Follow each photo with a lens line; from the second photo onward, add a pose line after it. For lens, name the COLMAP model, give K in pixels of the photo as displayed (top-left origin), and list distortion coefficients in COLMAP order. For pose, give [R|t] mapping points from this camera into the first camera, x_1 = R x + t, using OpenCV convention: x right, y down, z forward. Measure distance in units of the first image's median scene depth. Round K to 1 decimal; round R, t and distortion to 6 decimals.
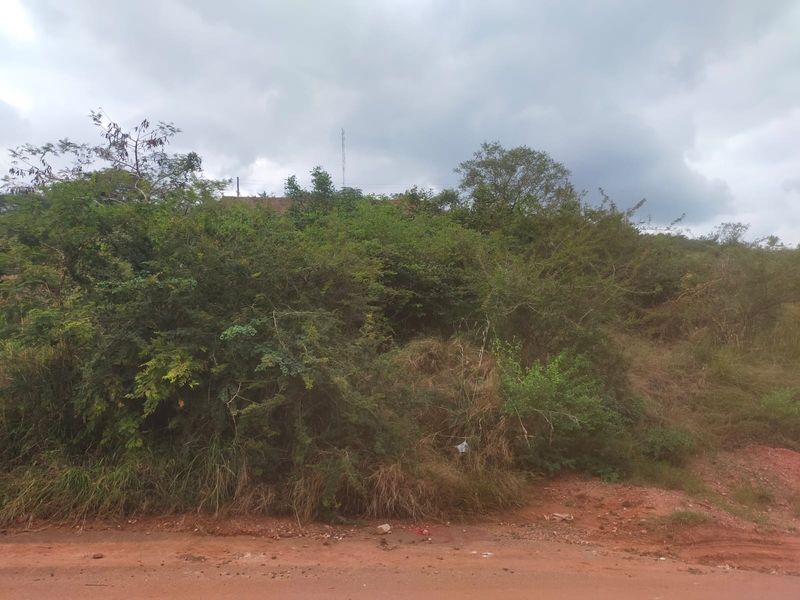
lens RADIAL K [[602.9, 0, 405.0], [0, 602.9, 303.0], [0, 0, 1]] dist [0.087349, -0.111461]
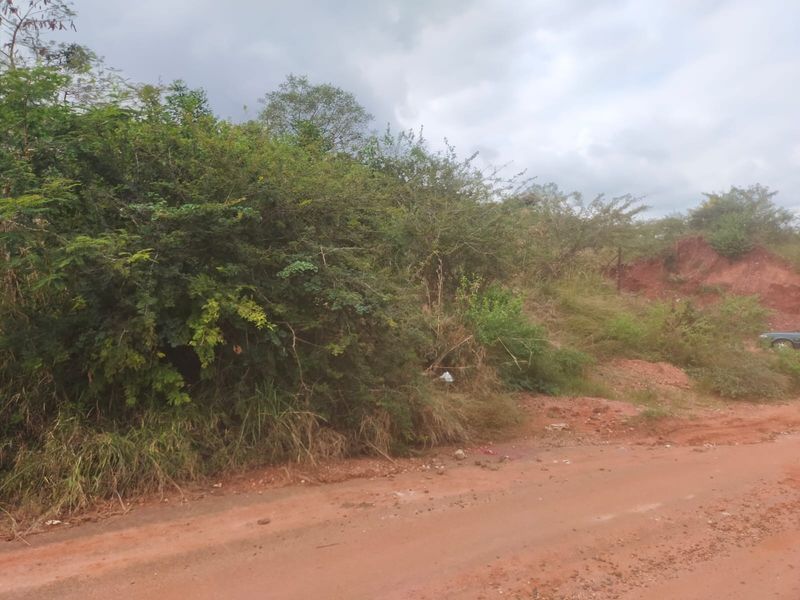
lens RADIAL K [[599.8, 0, 404.8], [0, 599.8, 297.6], [0, 0, 1]] dist [0.032588, -0.049242]
pose [[0.894259, -0.018647, 0.447162, -0.142337], [-0.021630, 0.996163, 0.084798, 0.003558], [-0.447027, -0.085503, 0.890425, 0.034861]]
